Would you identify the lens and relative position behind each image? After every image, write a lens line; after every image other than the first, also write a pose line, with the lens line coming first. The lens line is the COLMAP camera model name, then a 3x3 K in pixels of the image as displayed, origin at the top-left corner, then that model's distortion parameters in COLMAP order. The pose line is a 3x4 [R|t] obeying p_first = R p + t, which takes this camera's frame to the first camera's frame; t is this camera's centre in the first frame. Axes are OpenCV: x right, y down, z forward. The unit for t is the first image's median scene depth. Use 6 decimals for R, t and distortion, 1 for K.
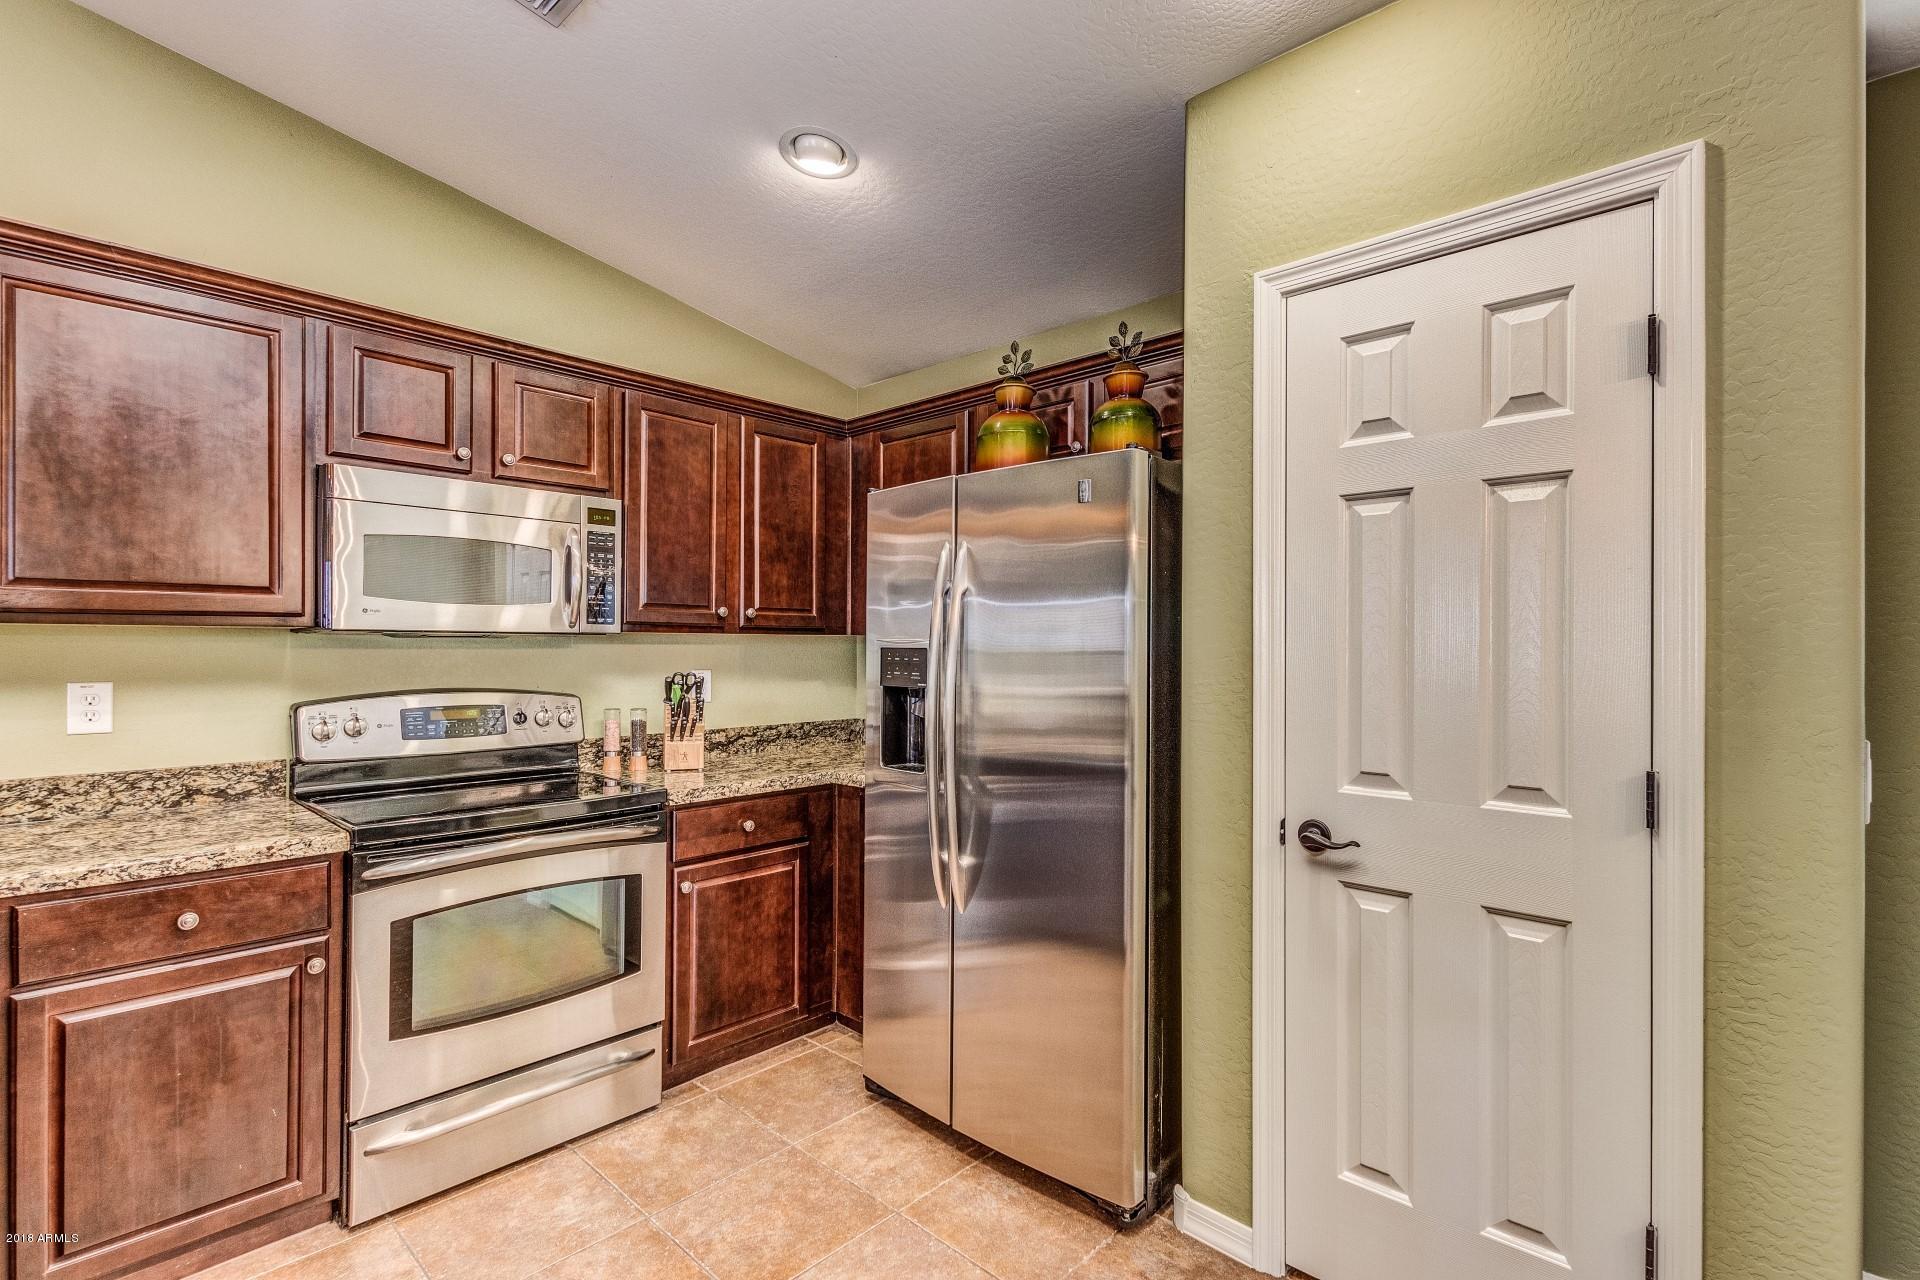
lens RADIAL K [[878.2, 0, 956.4], [0, 878.2, 643.3], [0, 0, 1]] dist [-0.005371, -0.001286]
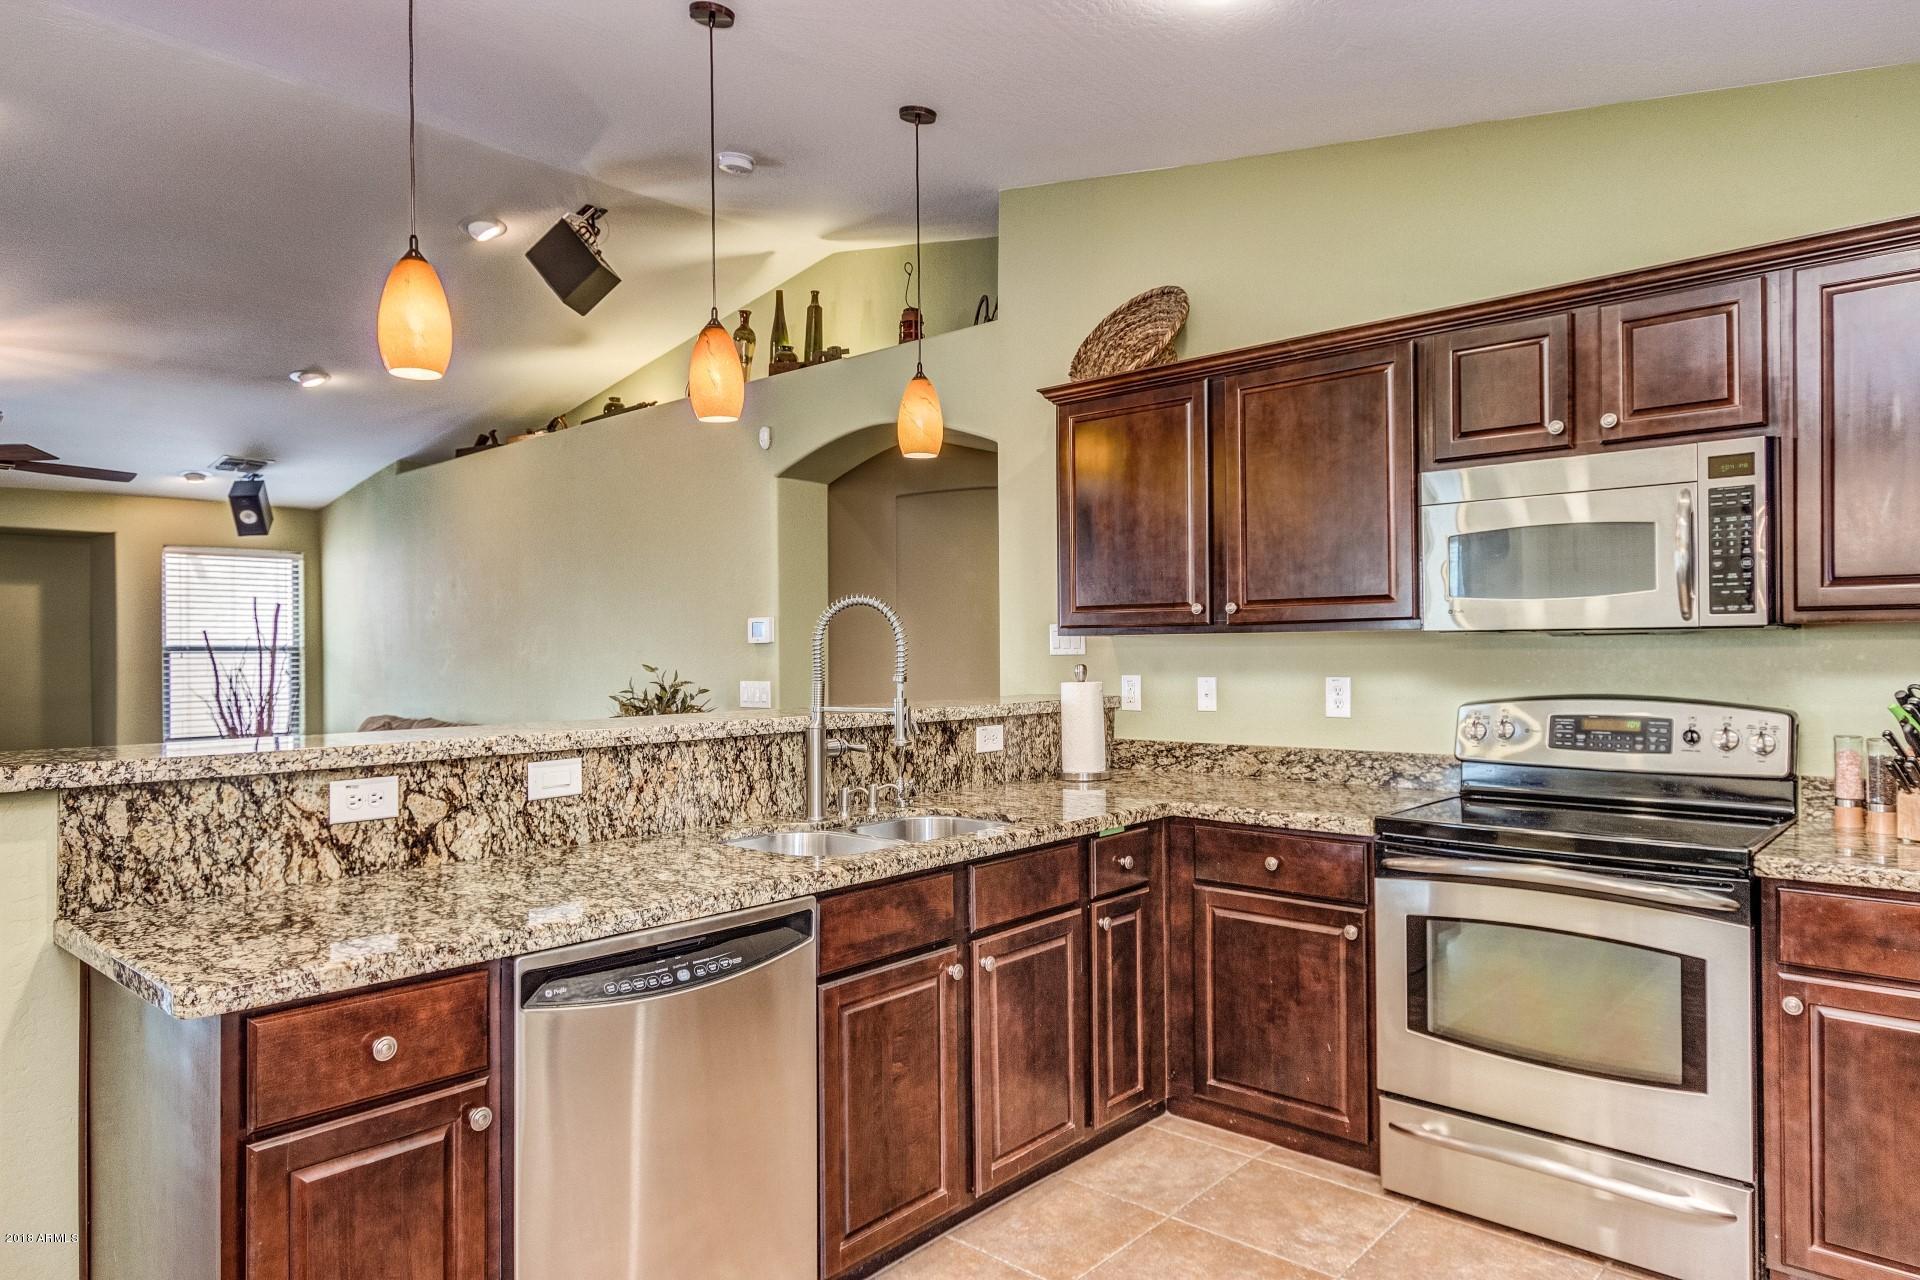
lens RADIAL K [[1143.0, 0, 958.3], [0, 1143.0, 645.4], [0, 0, 1]] dist [0.002949, 0.001594]
pose [[0.028255, -0.005786, -0.999584, 0.613234], [0.015090, 0.999872, -0.005361, -0.000140], [0.999487, -0.014933, 0.028339, 0.388006]]
